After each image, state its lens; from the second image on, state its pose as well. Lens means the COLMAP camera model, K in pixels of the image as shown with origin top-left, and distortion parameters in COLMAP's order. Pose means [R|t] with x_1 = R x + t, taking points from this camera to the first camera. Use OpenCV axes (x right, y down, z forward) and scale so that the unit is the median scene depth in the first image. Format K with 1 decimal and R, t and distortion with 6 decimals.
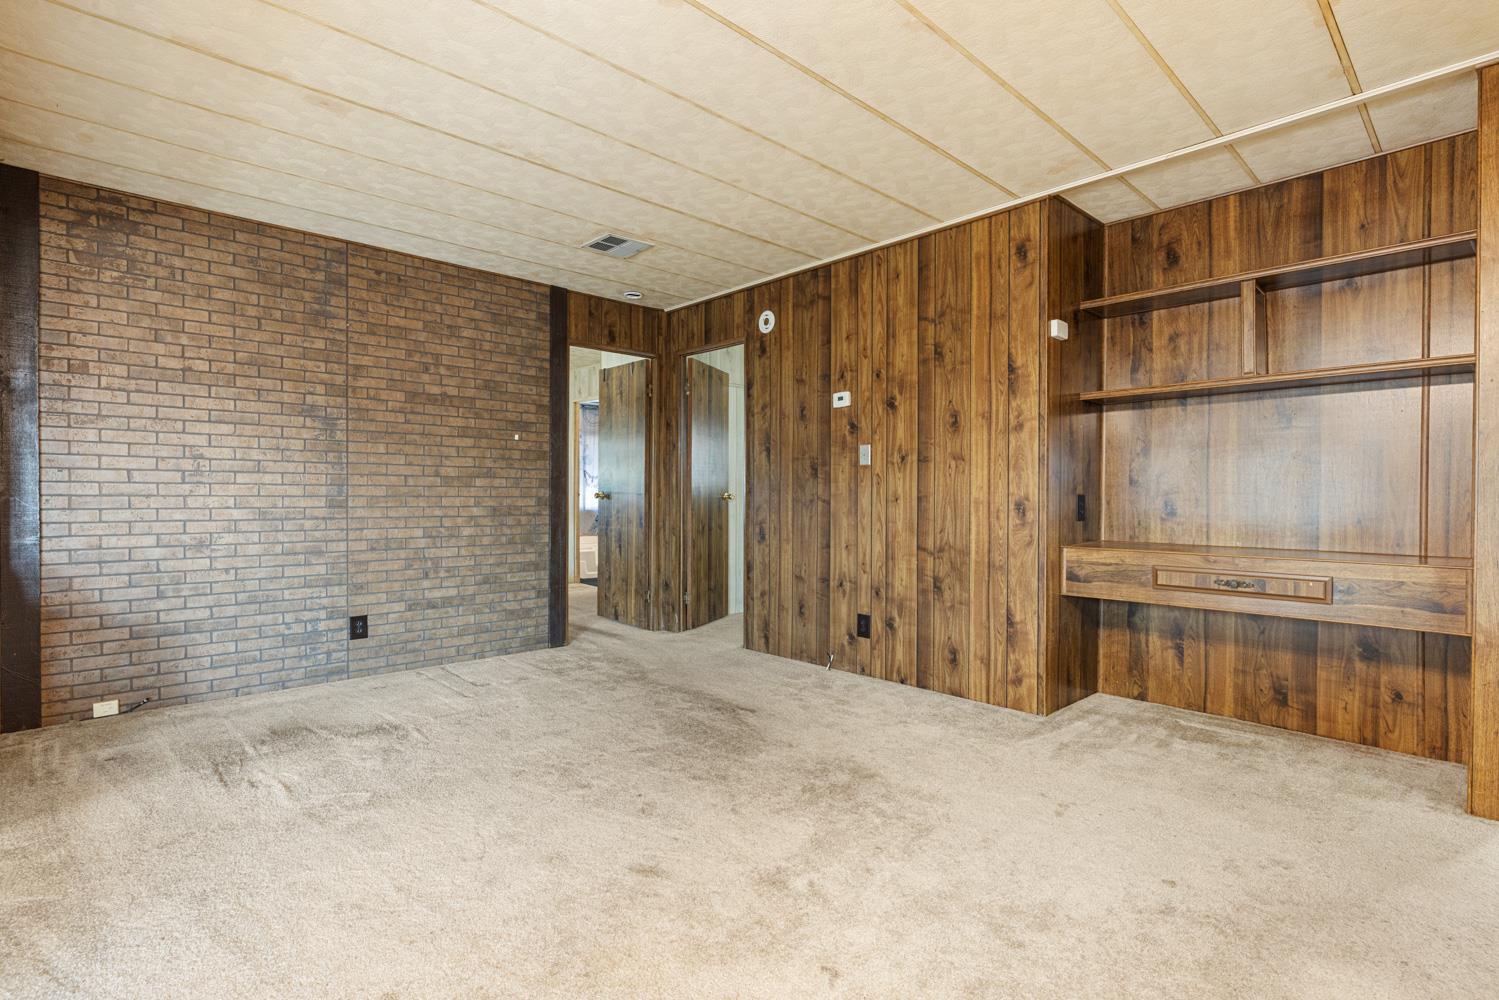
lens RADIAL K [[726.4, 0, 745.5], [0, 726.4, 503.0], [0, 0, 1]] dist [0.001316, -0.001373]
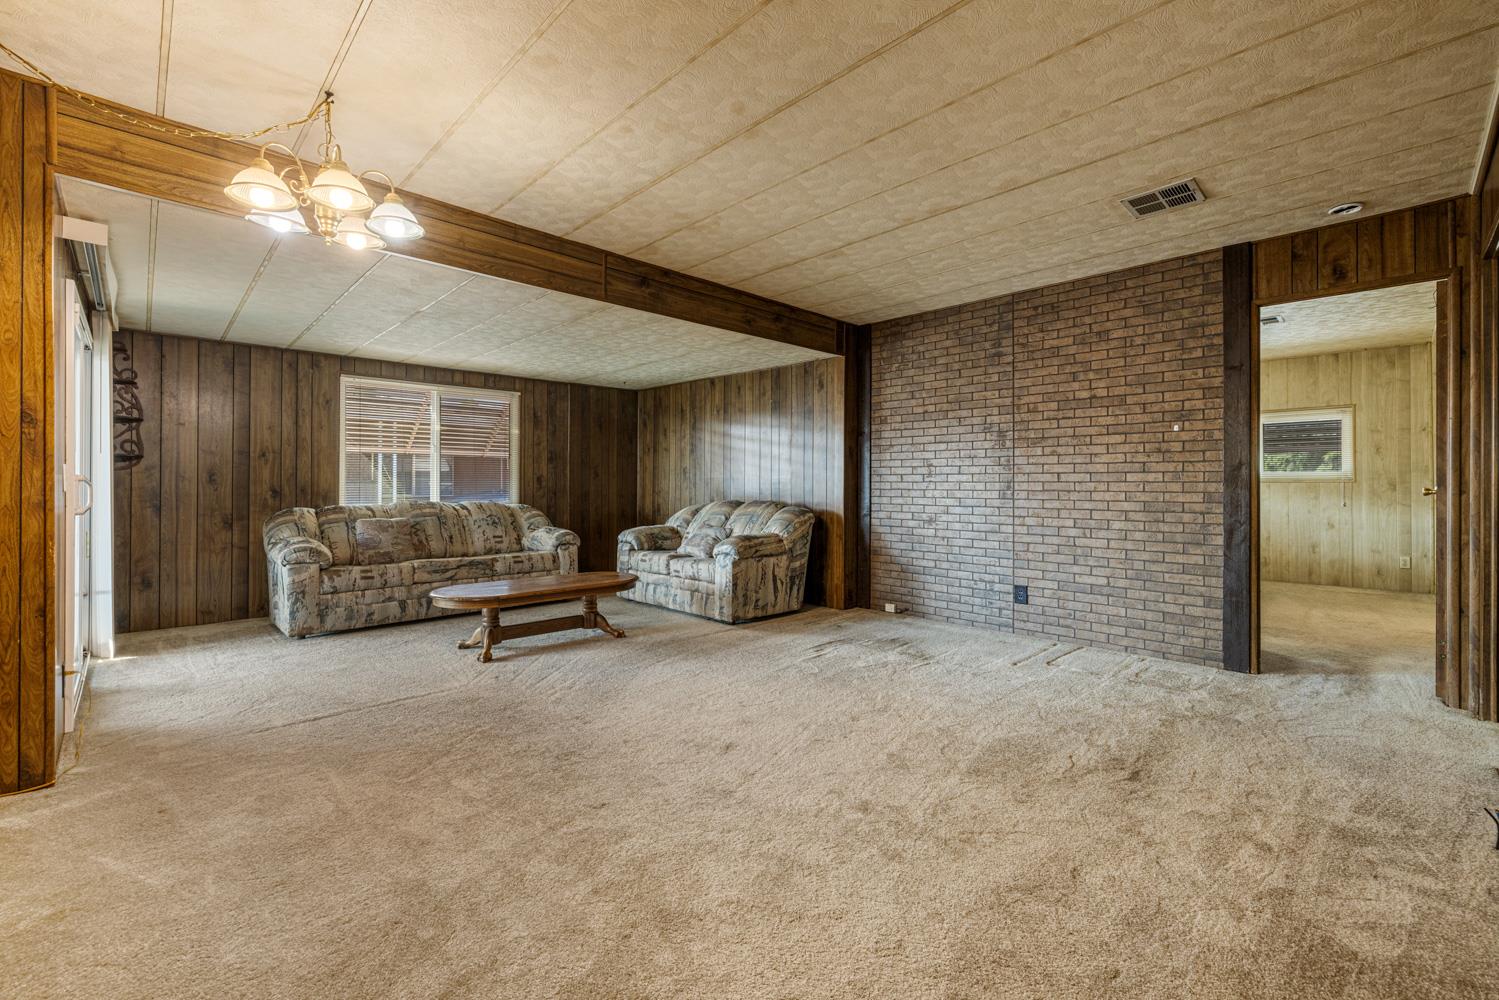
lens RADIAL K [[634.3, 0, 746.0], [0, 634.3, 487.5], [0, 0, 1]] dist [-0.019927, 0.000389]
pose [[0.002345, -0.004114, -0.999989, 0.540395], [-0.016951, 0.999848, -0.004153, -0.001853], [0.999854, 0.016961, 0.002275, 0.496992]]
